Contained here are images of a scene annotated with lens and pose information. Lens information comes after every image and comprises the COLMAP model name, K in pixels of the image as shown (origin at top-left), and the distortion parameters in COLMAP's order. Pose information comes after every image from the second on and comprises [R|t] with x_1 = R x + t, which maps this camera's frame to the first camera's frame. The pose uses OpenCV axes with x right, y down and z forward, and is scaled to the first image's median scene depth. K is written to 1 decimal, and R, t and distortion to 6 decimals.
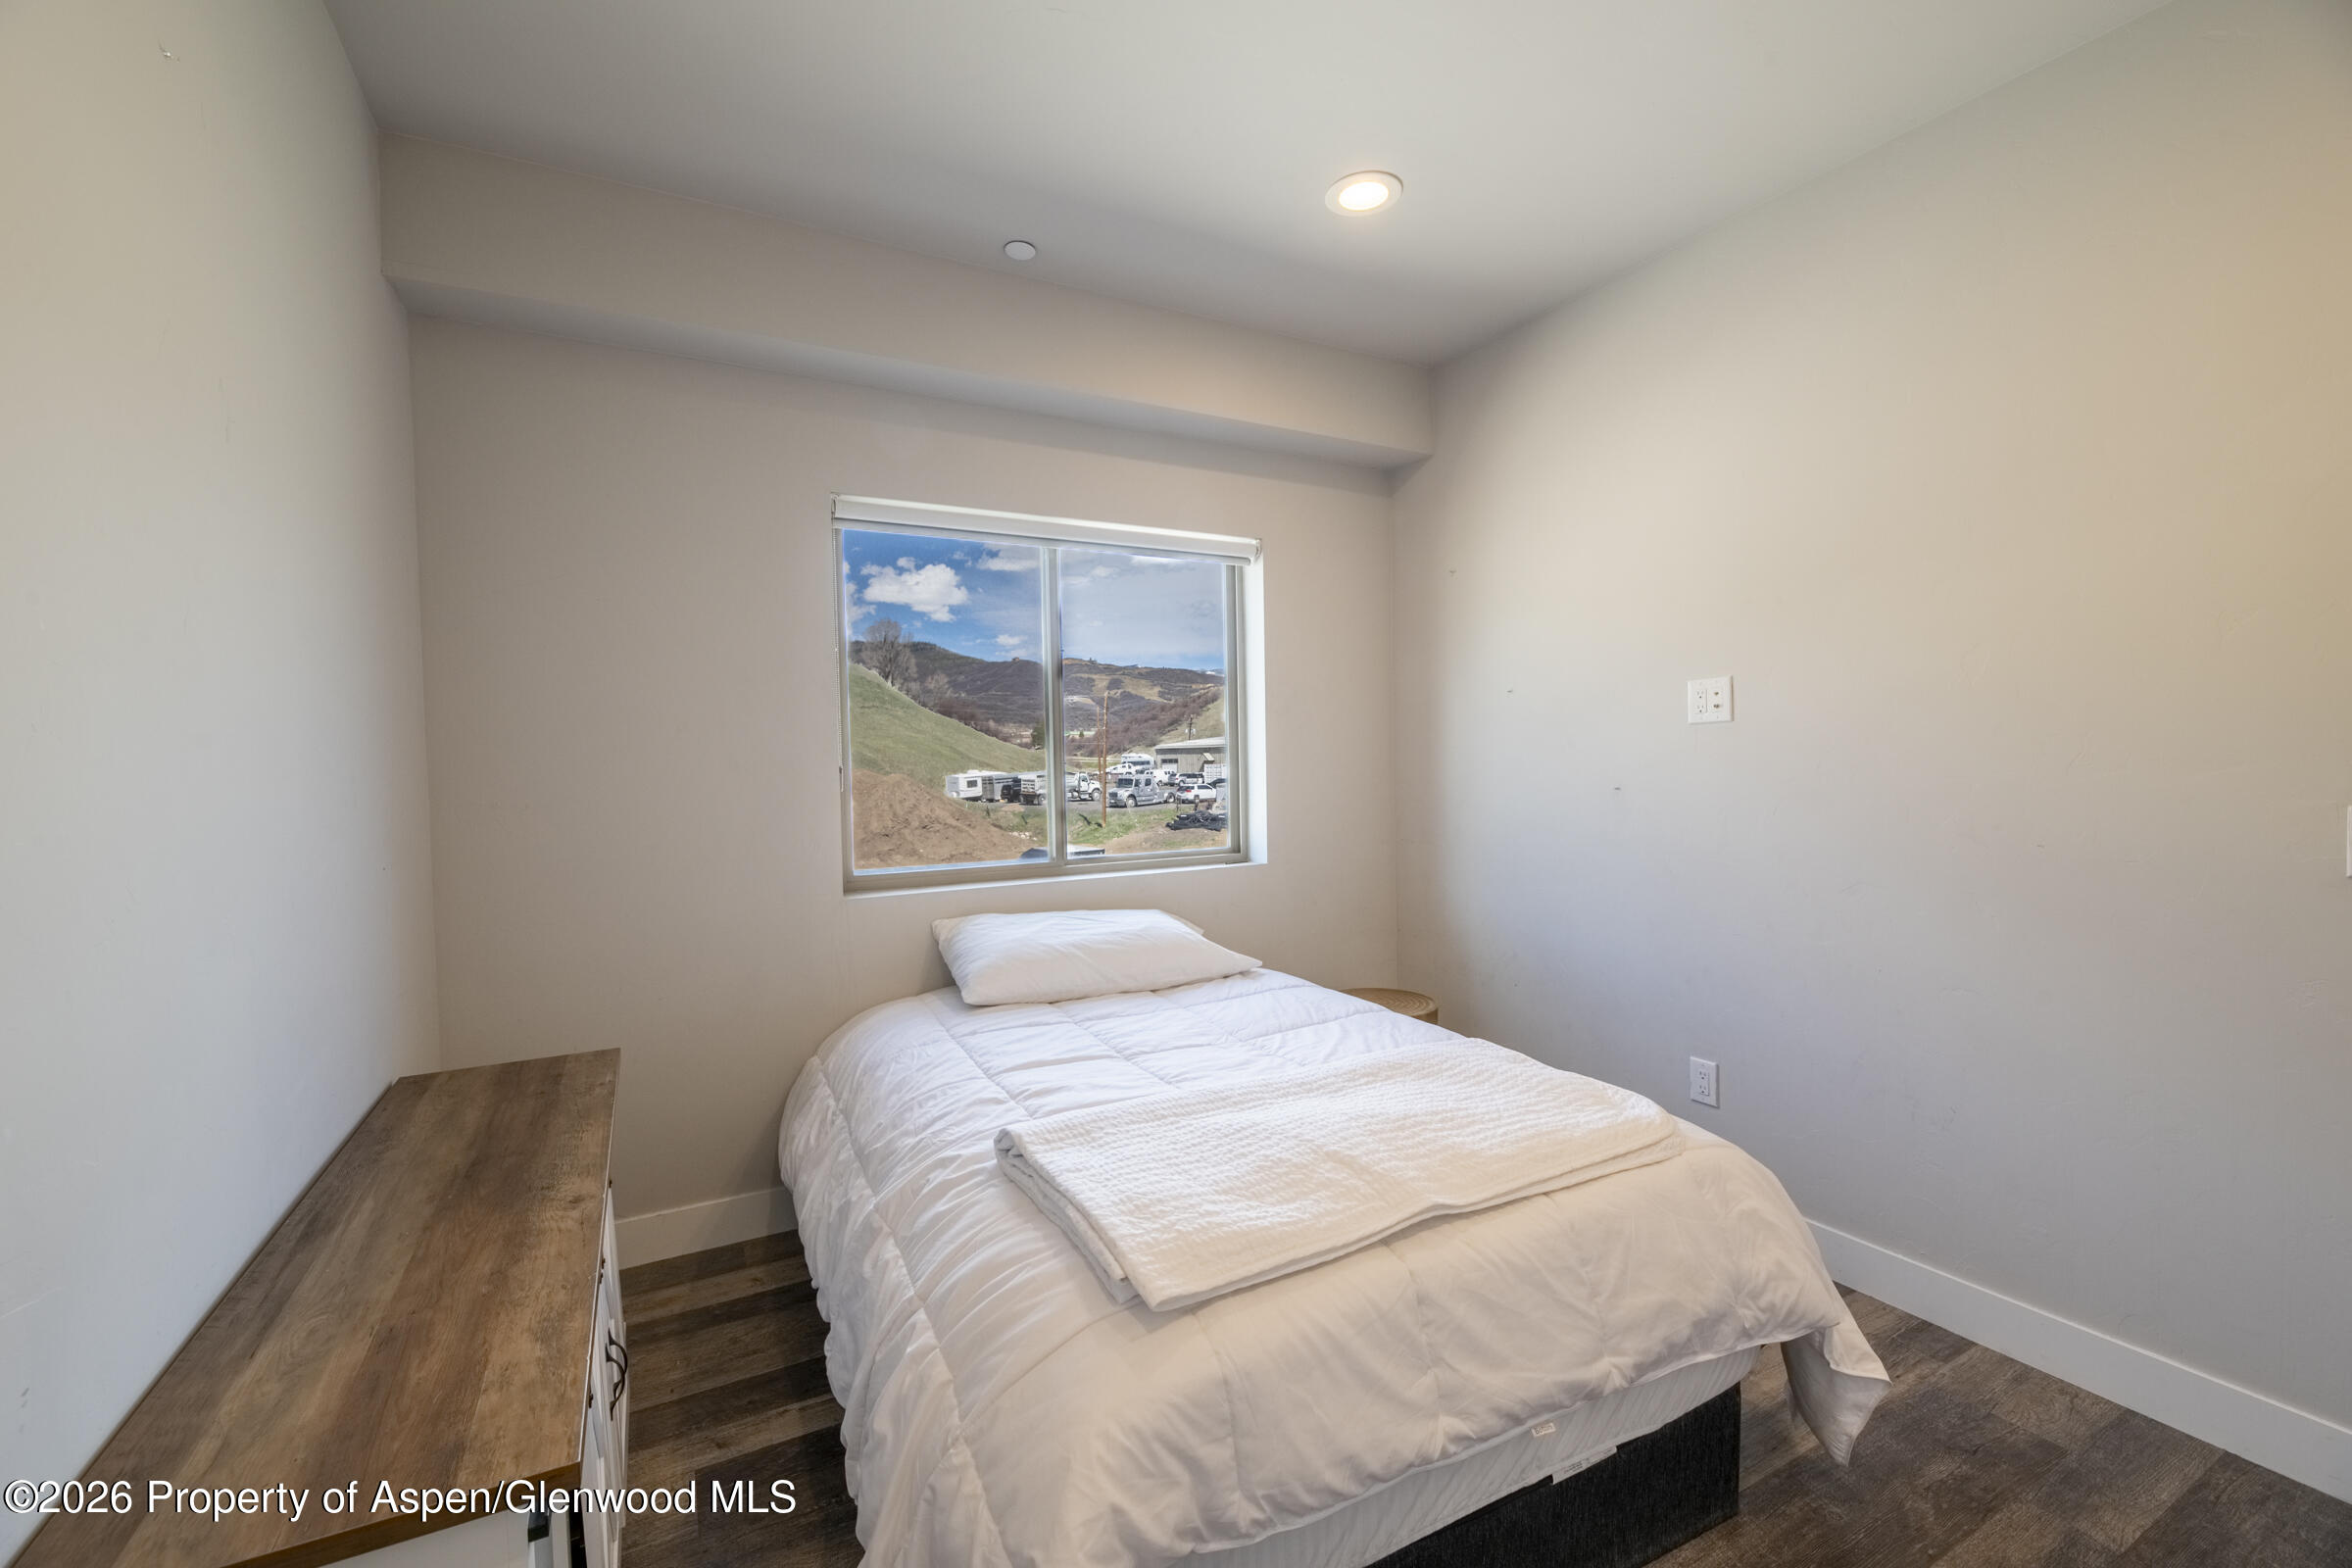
lens RADIAL K [[992.3, 0, 1168.5], [0, 992.3, 792.8], [0, 0, 1]] dist [0.001568, -0.003938]
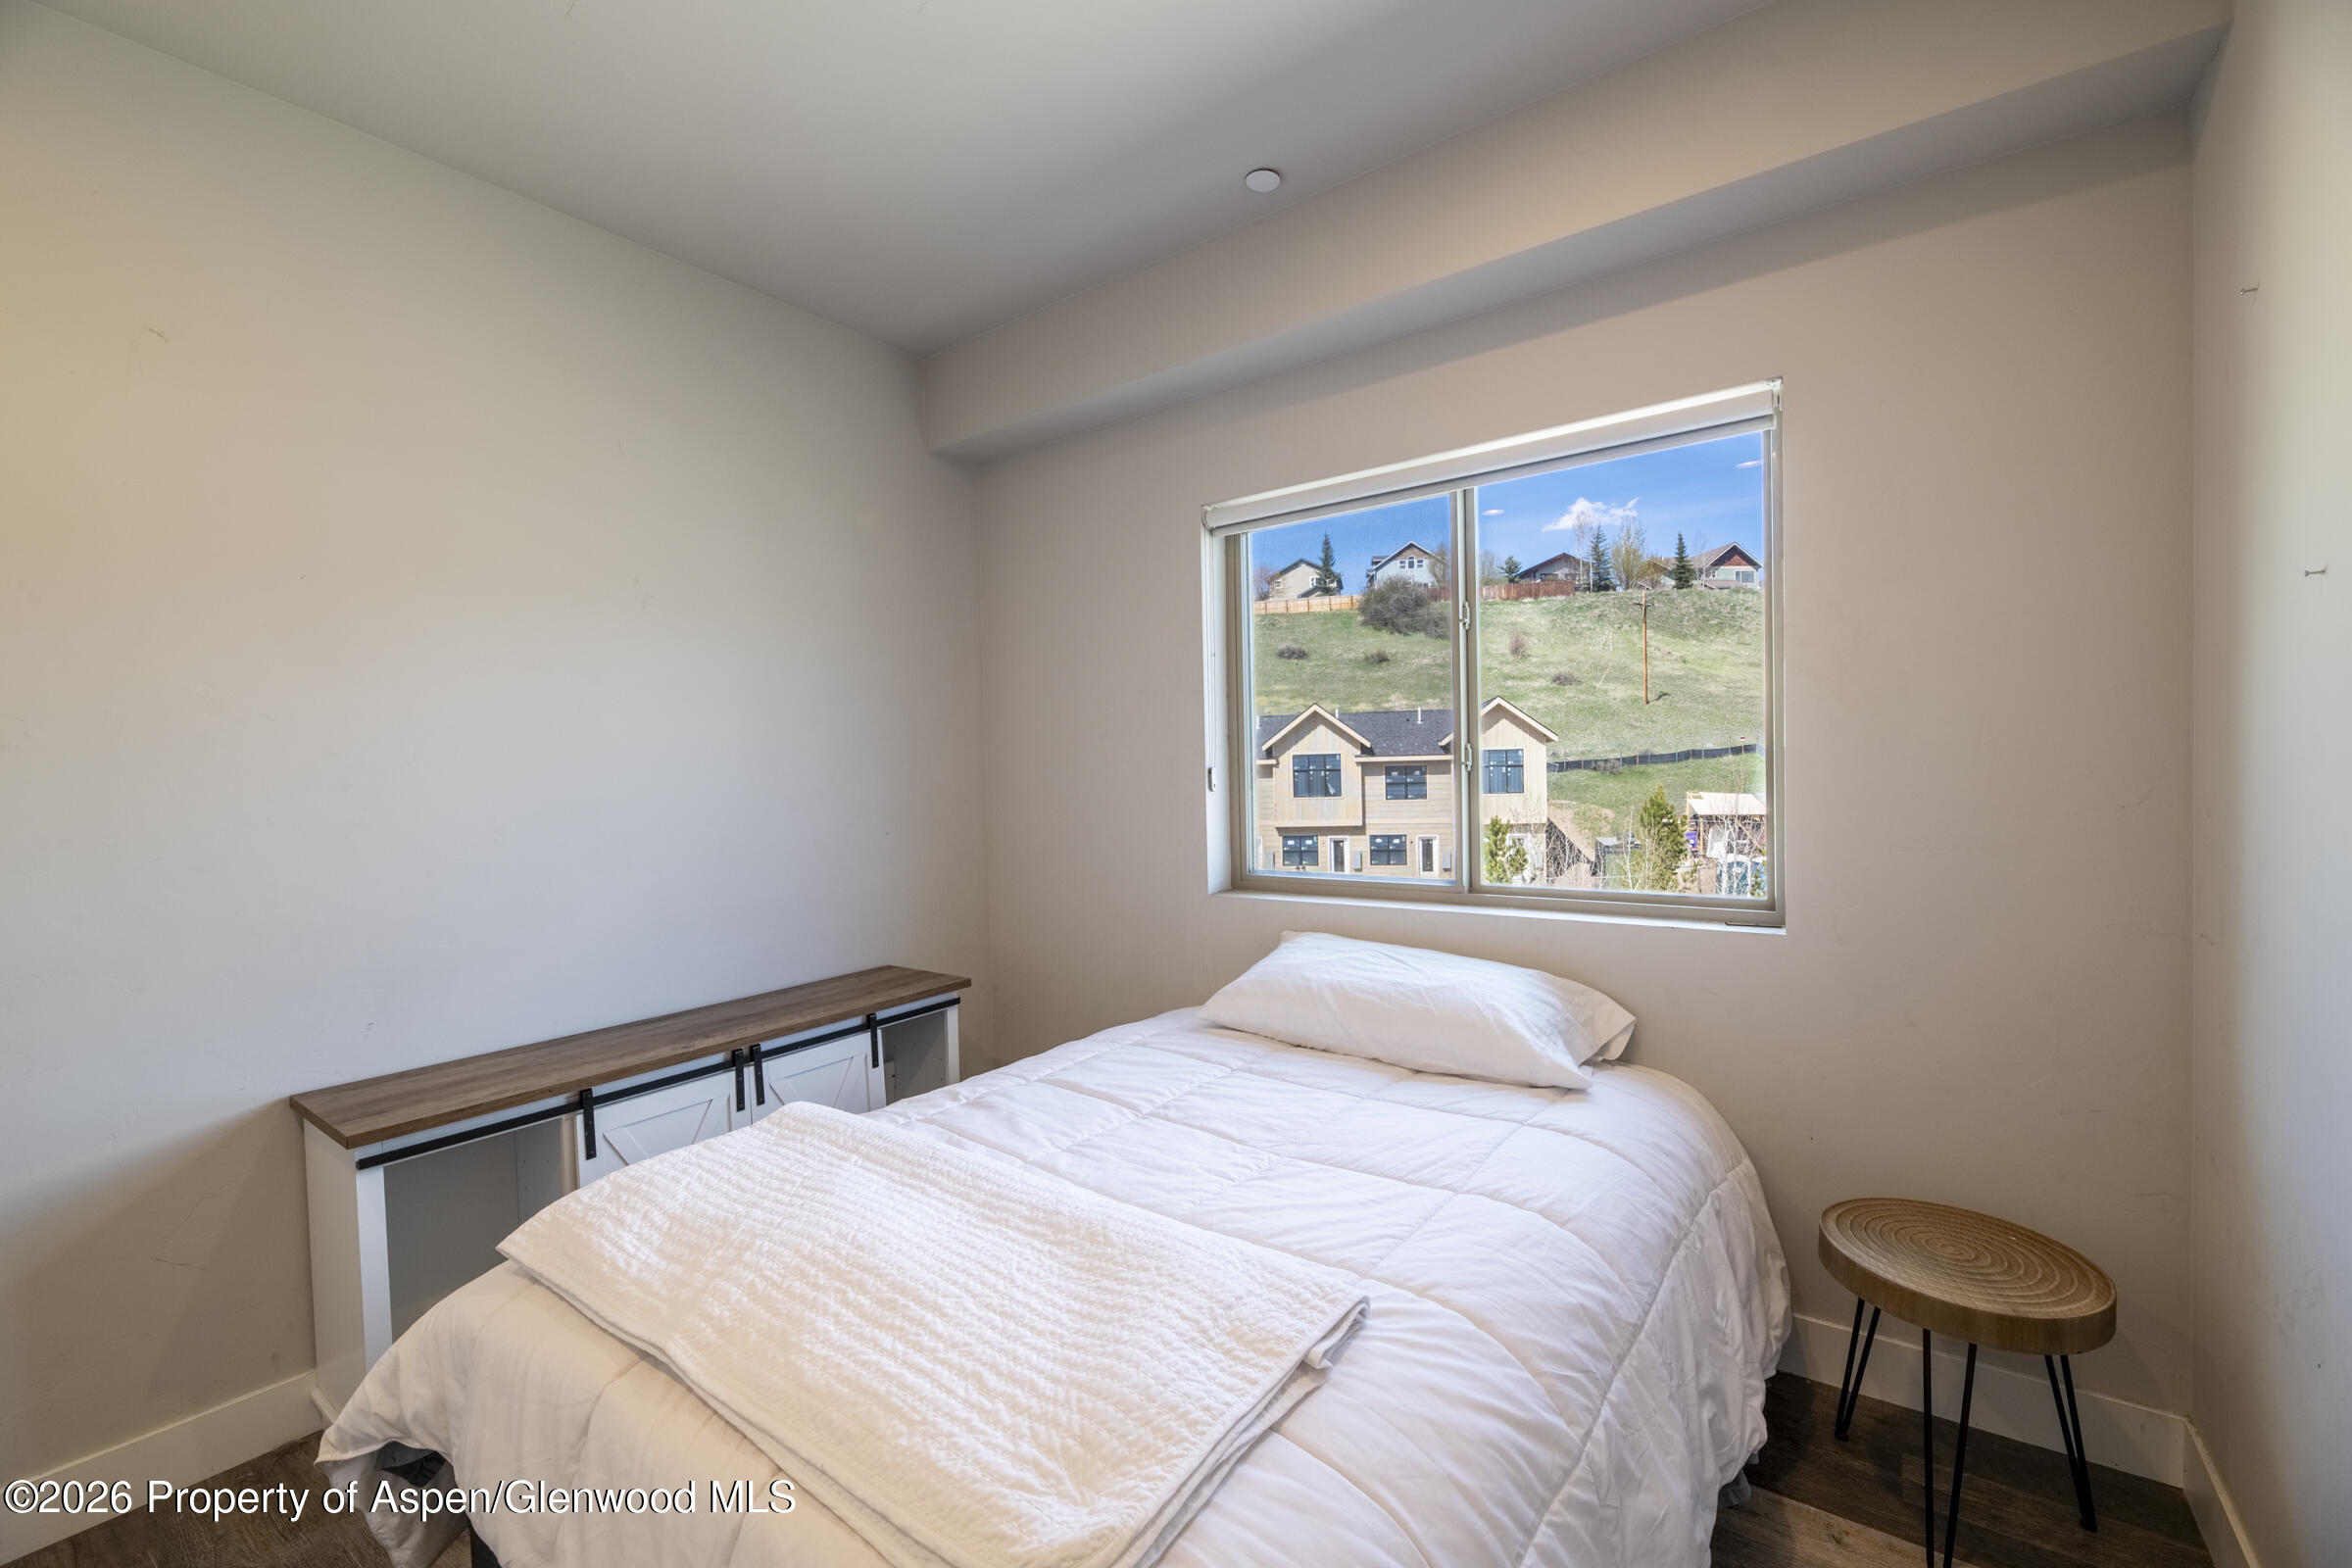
lens RADIAL K [[960.8, 0, 1166.7], [0, 960.8, 793.8], [0, 0, 1]] dist [-0.001693, 0.000301]
pose [[0.419908, 0.032749, -0.906976, 0.673925], [-0.018006, 0.999453, 0.027752, -0.032717], [0.907388, 0.004677, 0.420268, 0.631160]]
